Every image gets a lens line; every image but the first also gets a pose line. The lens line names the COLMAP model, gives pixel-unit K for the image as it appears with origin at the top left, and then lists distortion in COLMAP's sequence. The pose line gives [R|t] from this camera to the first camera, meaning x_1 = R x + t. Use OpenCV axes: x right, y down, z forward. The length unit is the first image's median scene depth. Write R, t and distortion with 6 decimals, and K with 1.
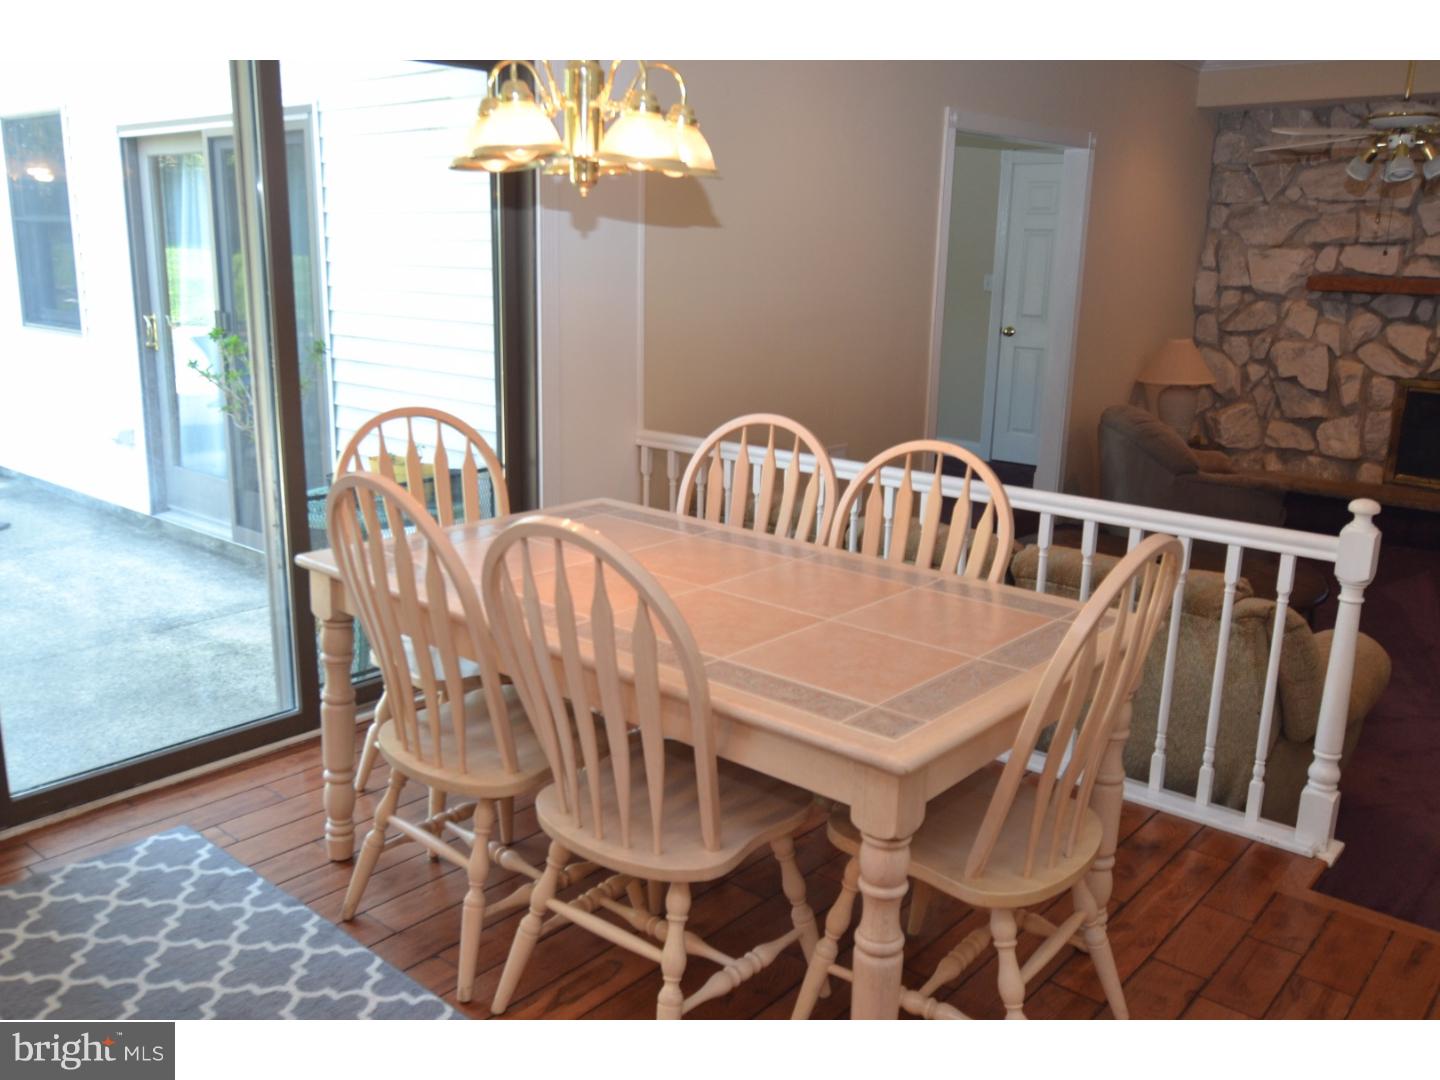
lens RADIAL K [[1206.0, 0, 719.7], [0, 1206.0, 541.8], [0, 0, 1]] dist [-0.001109, -0.013189]
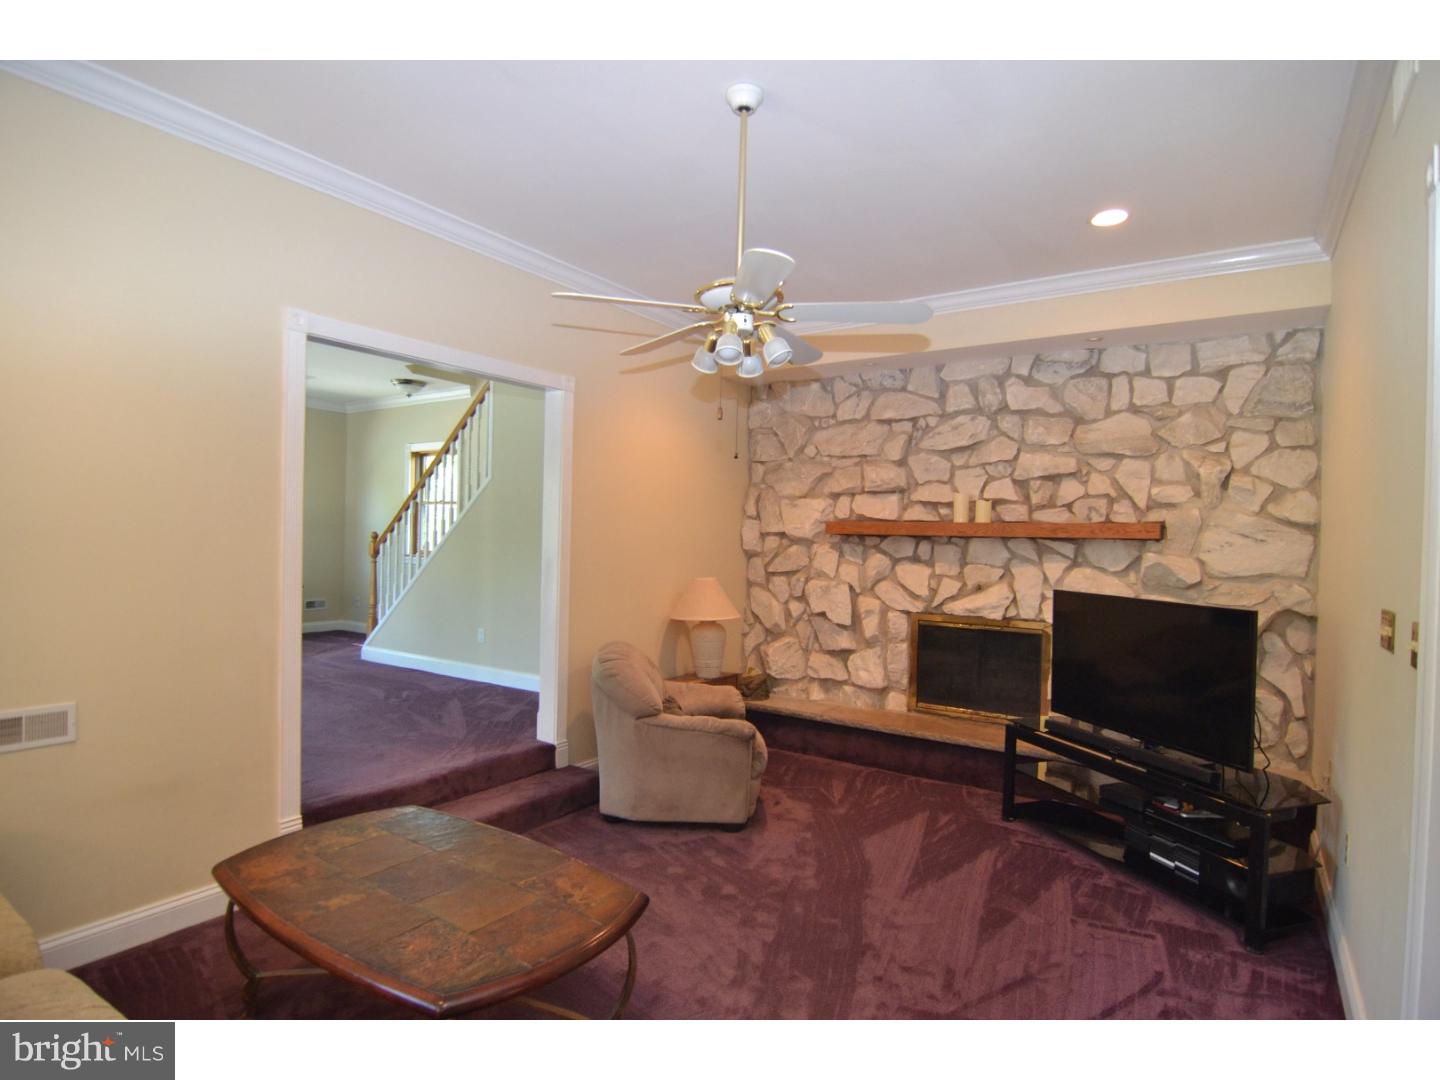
lens RADIAL K [[776.3, 0, 716.4], [0, 776.3, 542.1], [0, 0, 1]] dist [-0.023691, 0.000322]
pose [[0.994496, 0.001494, 0.104764, 0.310080], [0.022852, 0.972732, -0.230802, -0.039750], [-0.102252, 0.231926, 0.967344, 0.321770]]
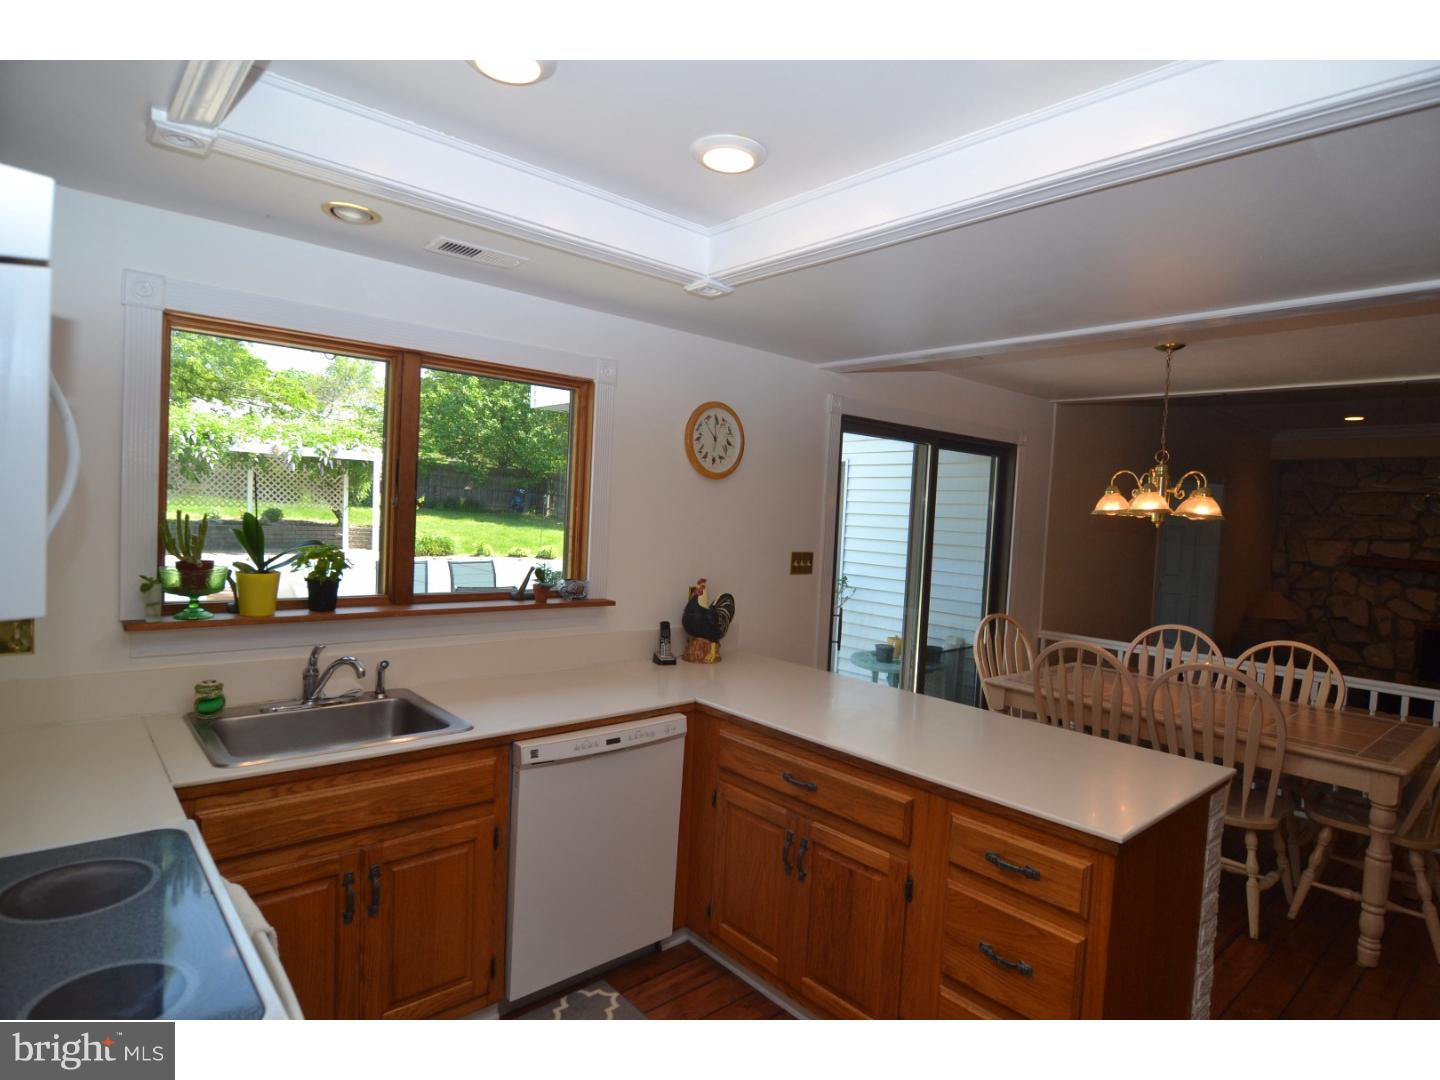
lens RADIAL K [[776.3, 0, 727.1], [0, 776.3, 538.1], [0, 0, 1]] dist [-0.023691, 0.000322]
pose [[0.992312, 0.029530, -0.120187, -0.240711], [-0.053812, 0.977464, -0.204129, 0.015770], [0.111450, 0.209027, 0.971538, -0.132148]]
